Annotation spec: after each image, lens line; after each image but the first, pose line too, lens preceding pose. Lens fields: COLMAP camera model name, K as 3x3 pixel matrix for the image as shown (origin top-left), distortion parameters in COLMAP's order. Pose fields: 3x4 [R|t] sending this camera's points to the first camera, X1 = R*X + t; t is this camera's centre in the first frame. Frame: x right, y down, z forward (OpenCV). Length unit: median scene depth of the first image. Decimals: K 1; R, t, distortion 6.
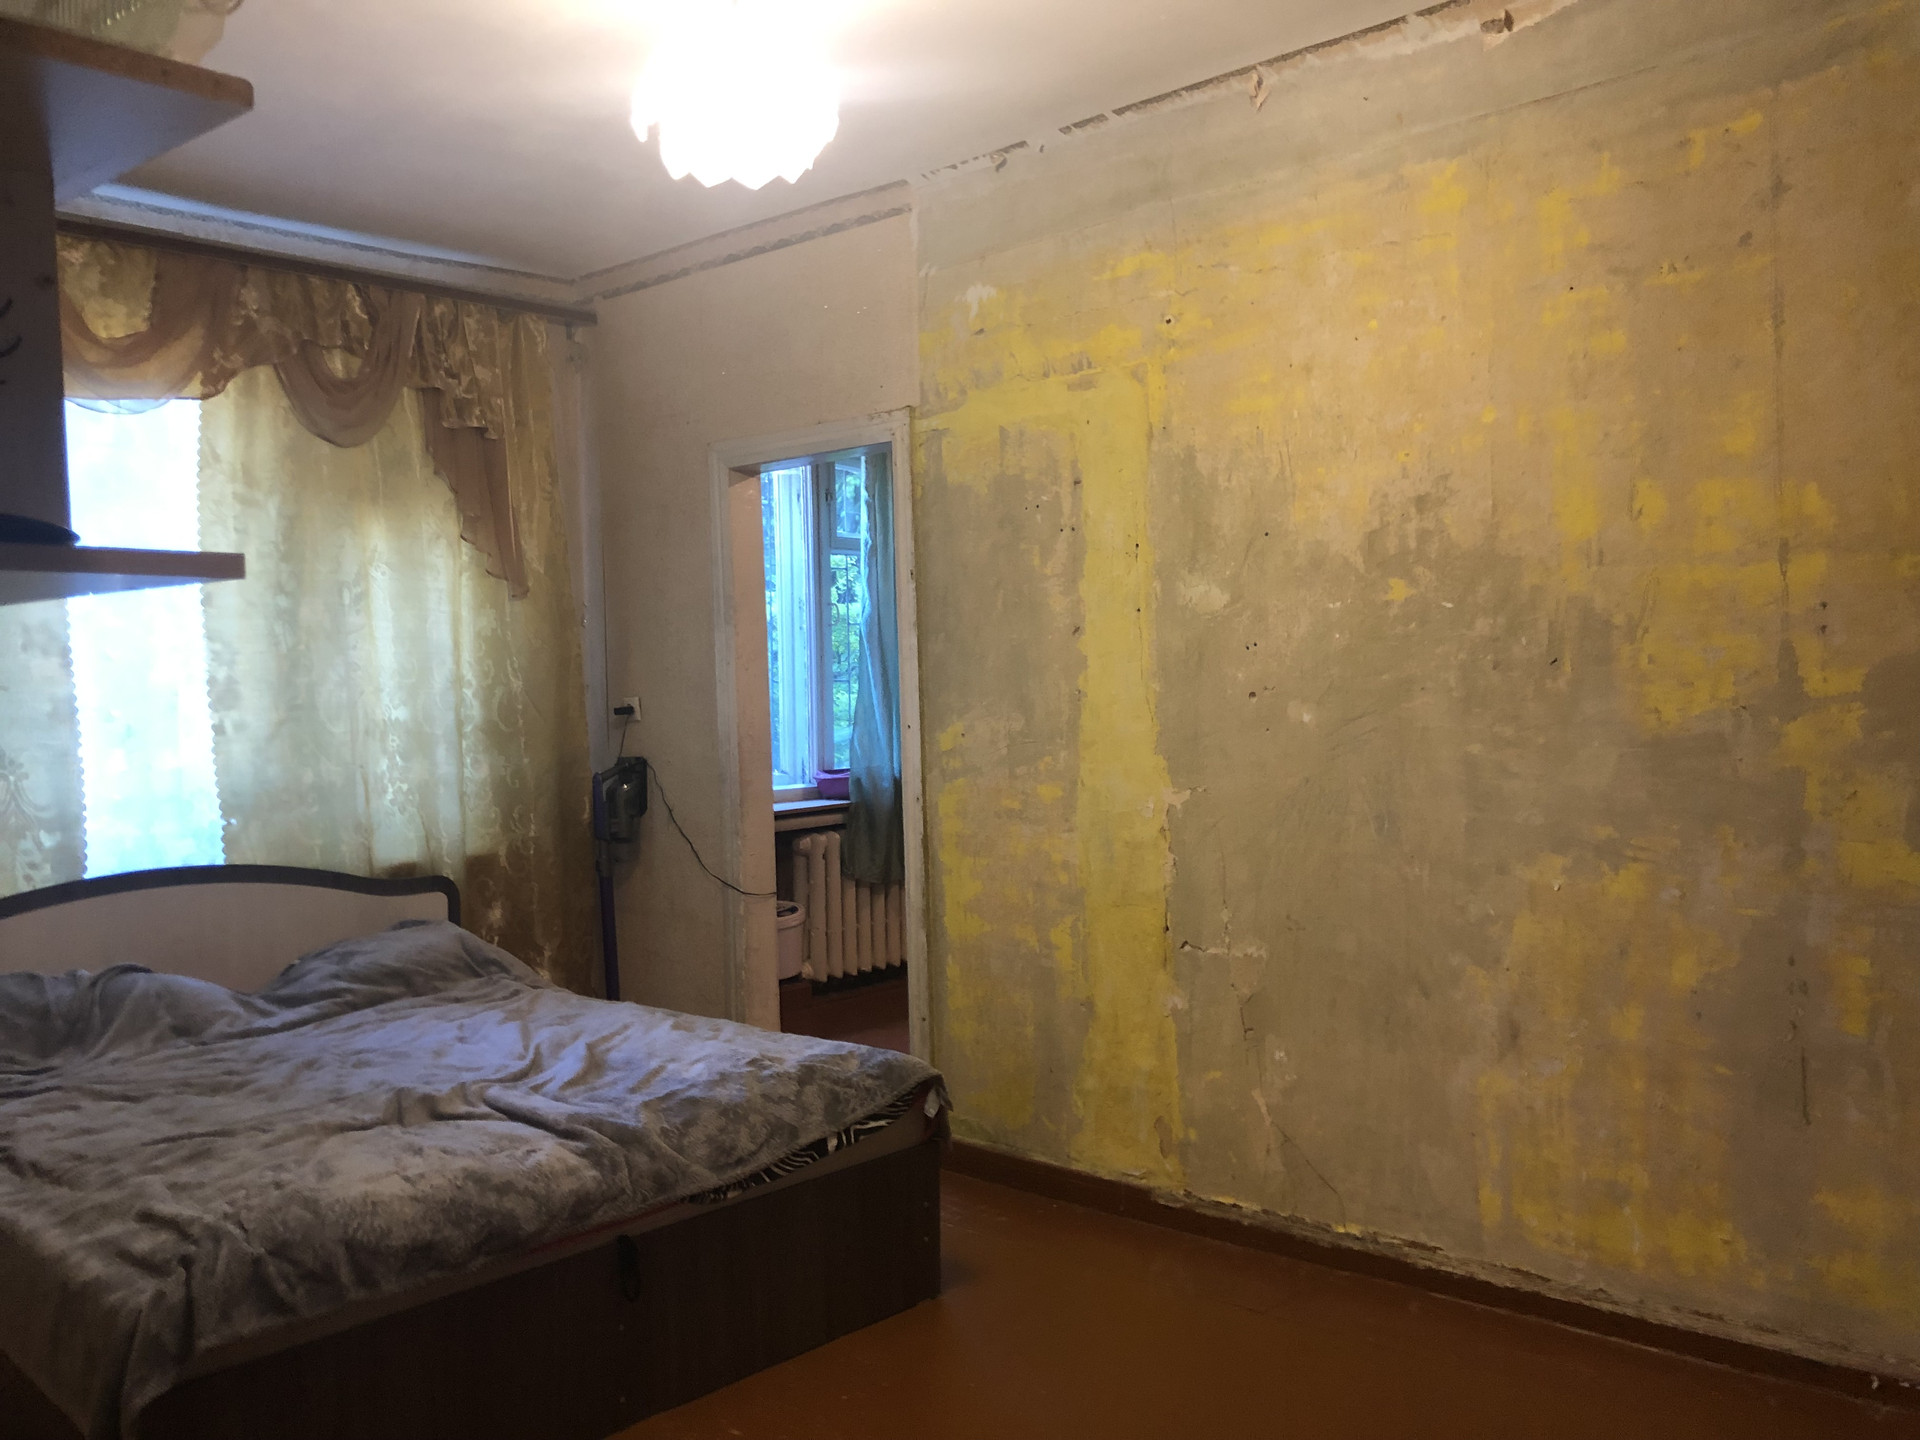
lens RADIAL K [[1585.8, 0, 960.2], [0, 1585.8, 707.7], [0, 0, 1]] dist [0.034471, -0.031326]
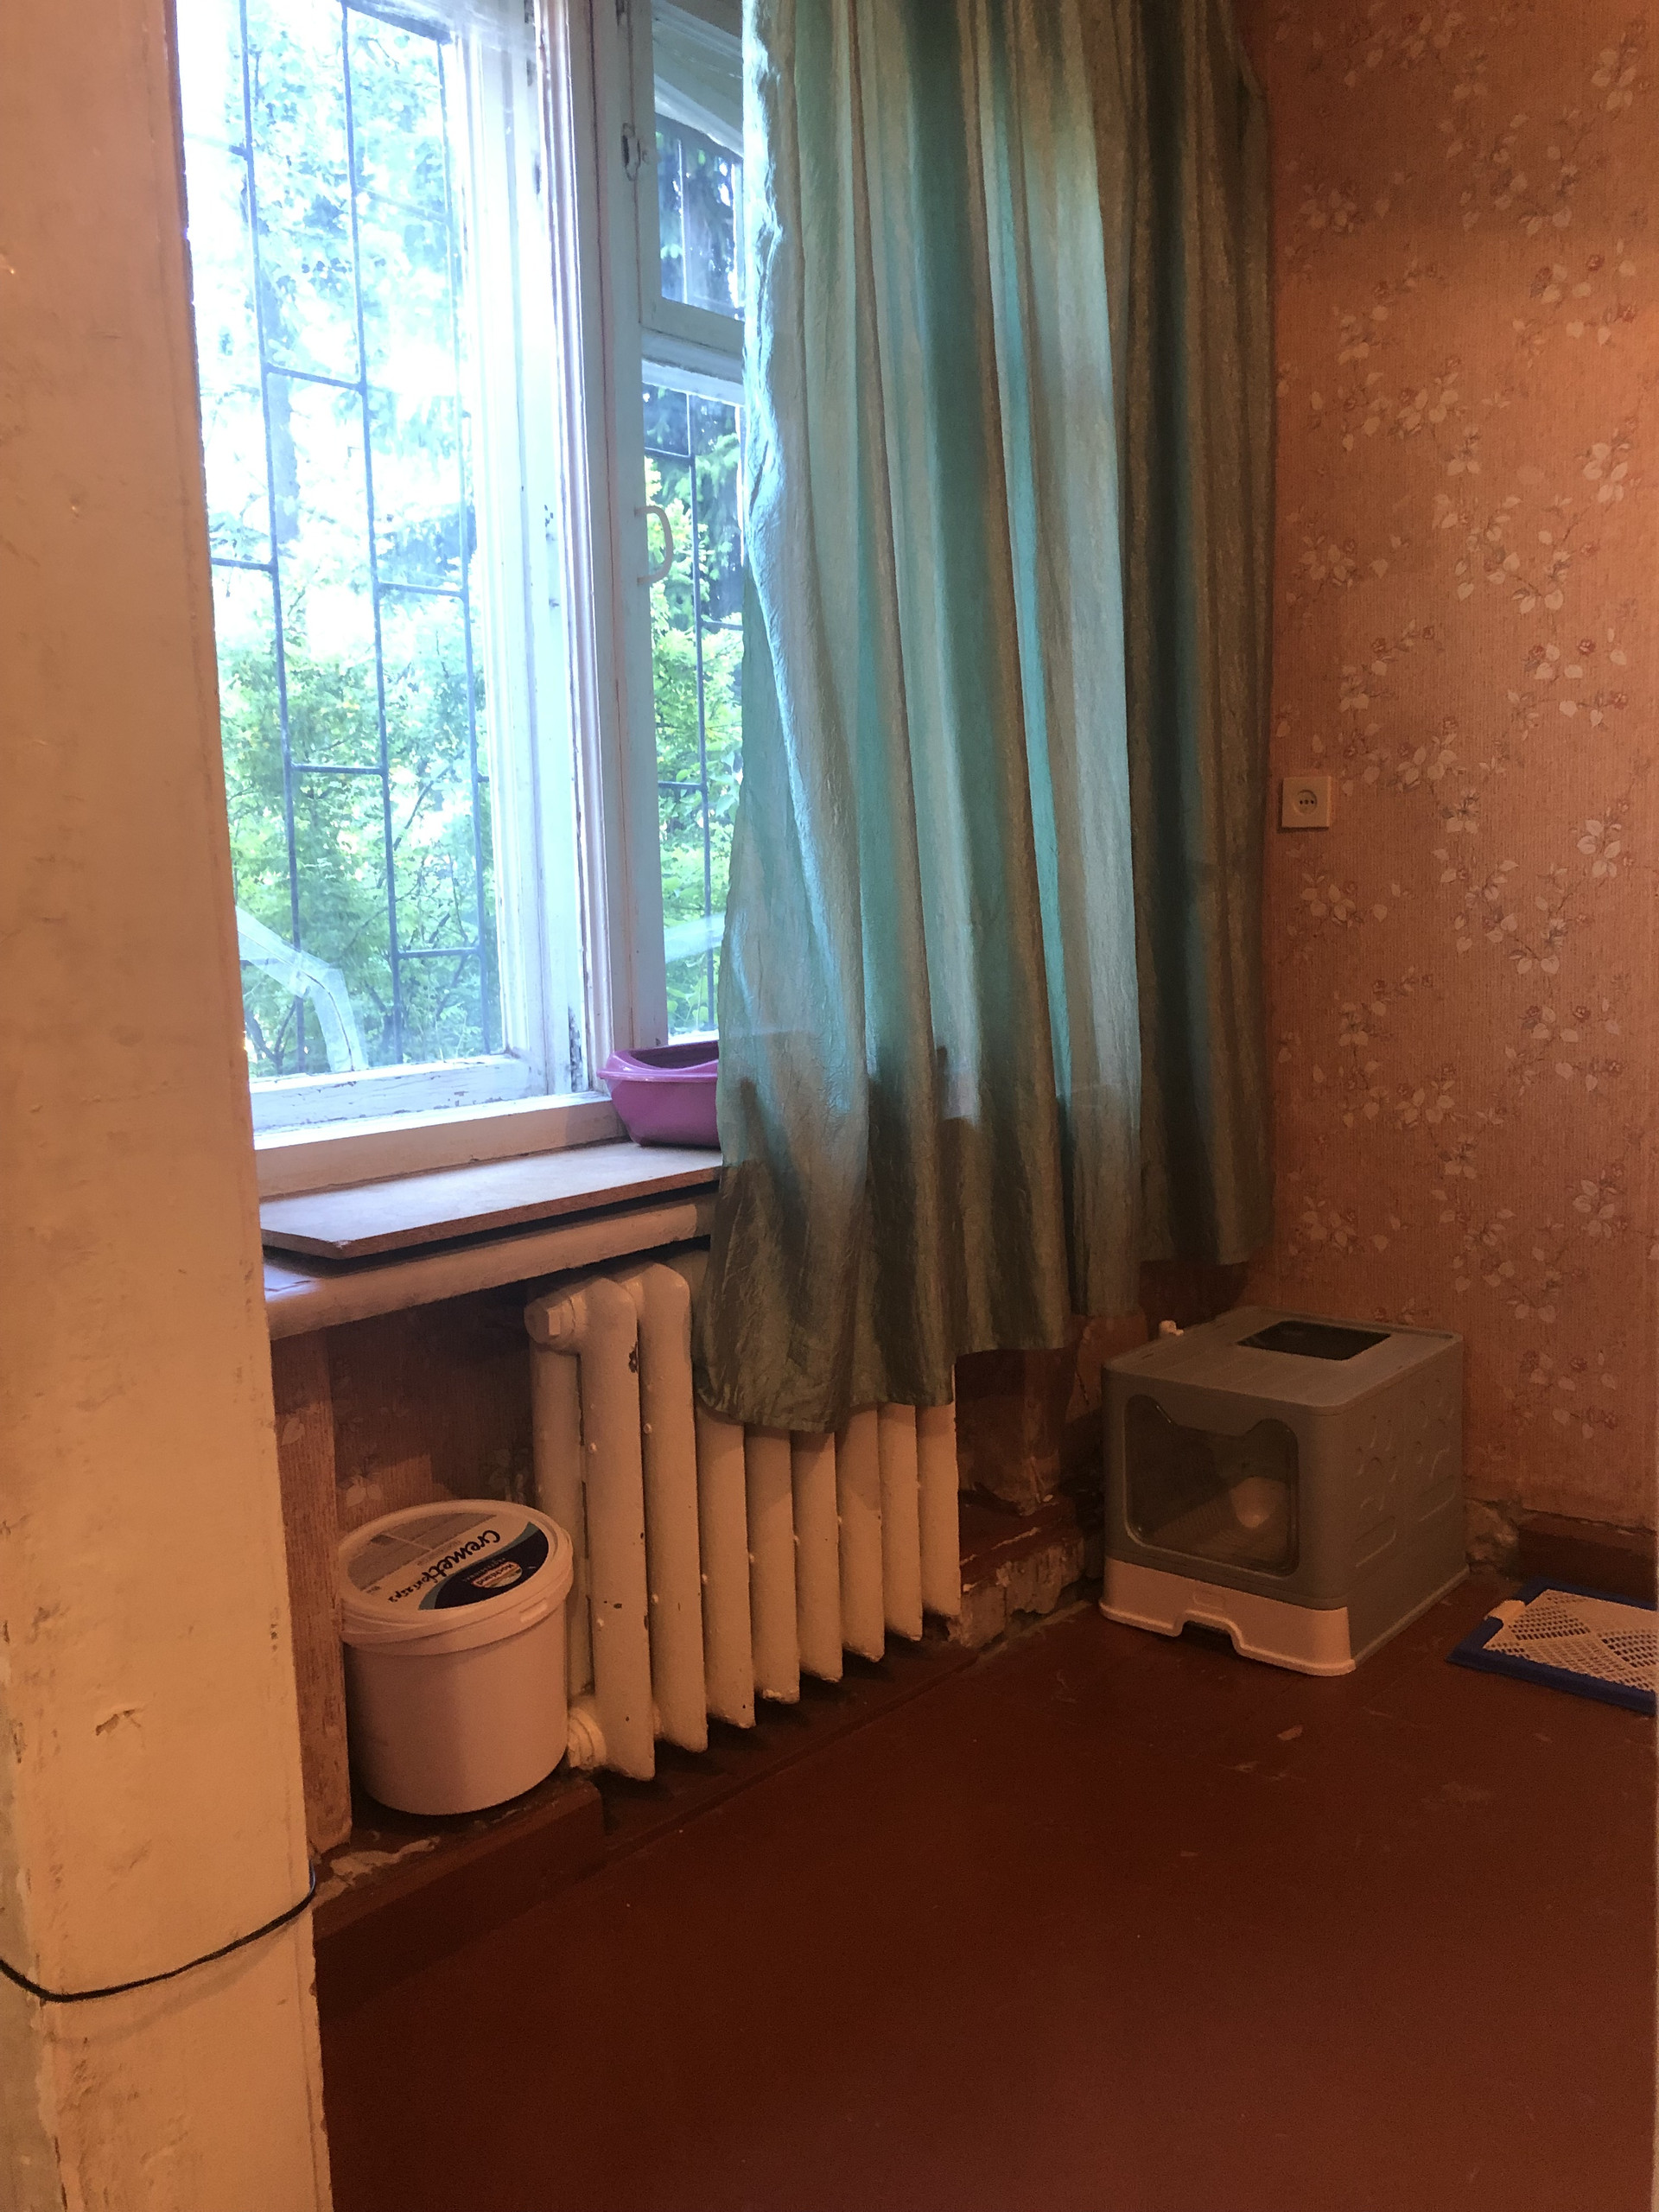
lens RADIAL K [[1826.9, 0, 809.9], [0, 1826.9, 1102.1], [0, 0, 1]] dist [0.034471, -0.031326]
pose [[0.999883, -0.010238, -0.011351, -0.048862], [0.011247, 0.995631, 0.092700, 0.016577], [0.010353, -0.092817, 0.995629, 0.659951]]
